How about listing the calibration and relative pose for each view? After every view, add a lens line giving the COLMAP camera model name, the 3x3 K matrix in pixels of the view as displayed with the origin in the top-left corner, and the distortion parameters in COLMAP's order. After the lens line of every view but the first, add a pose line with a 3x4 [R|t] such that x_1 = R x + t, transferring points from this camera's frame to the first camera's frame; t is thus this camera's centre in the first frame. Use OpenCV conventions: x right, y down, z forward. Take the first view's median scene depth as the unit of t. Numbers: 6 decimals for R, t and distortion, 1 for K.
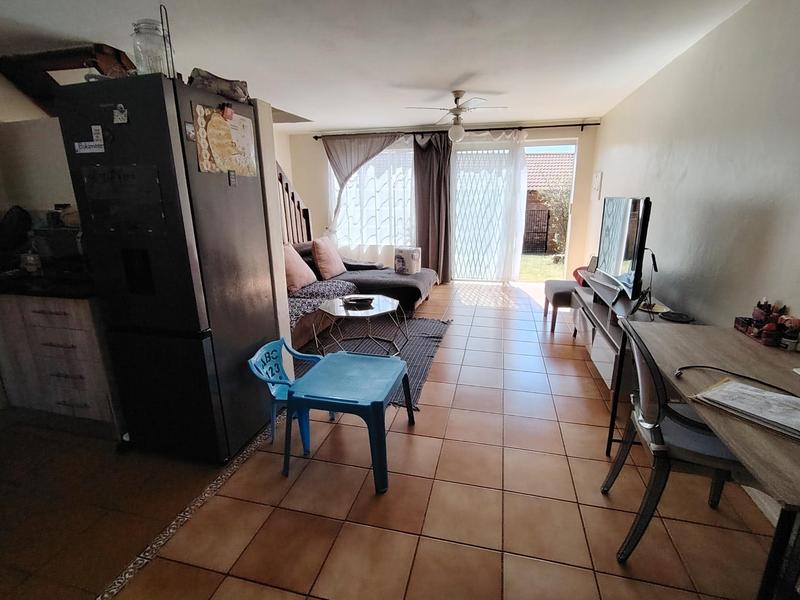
lens RADIAL K [[384.6, 0, 405.5], [0, 384.6, 290.7], [0, 0, 1]] dist [-0.004645, -0.001235]
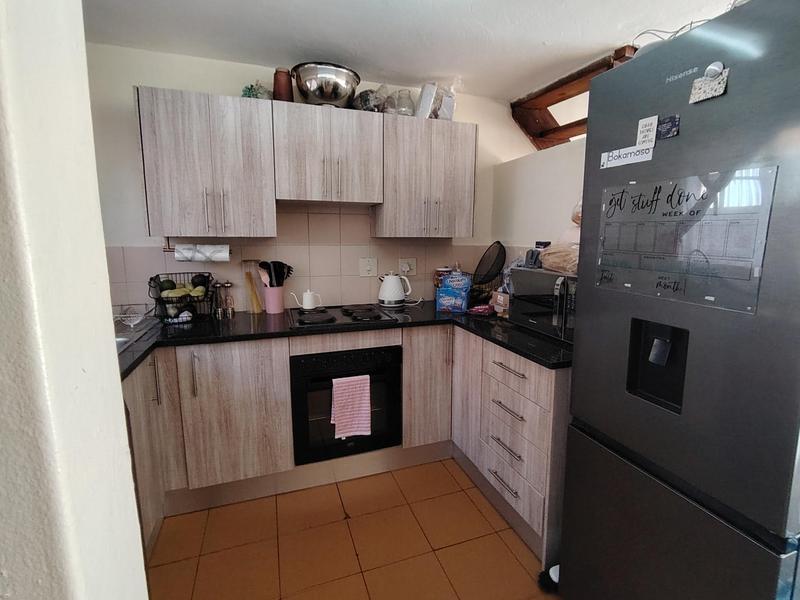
lens RADIAL K [[384.6, 0, 405.5], [0, 384.6, 290.7], [0, 0, 1]] dist [-0.004645, -0.001235]
pose [[0.560353, 0.131481, -0.817751, -0.379886], [-0.213367, 0.976912, 0.010865, -0.067829], [0.800299, 0.168393, 0.575469, 0.299961]]
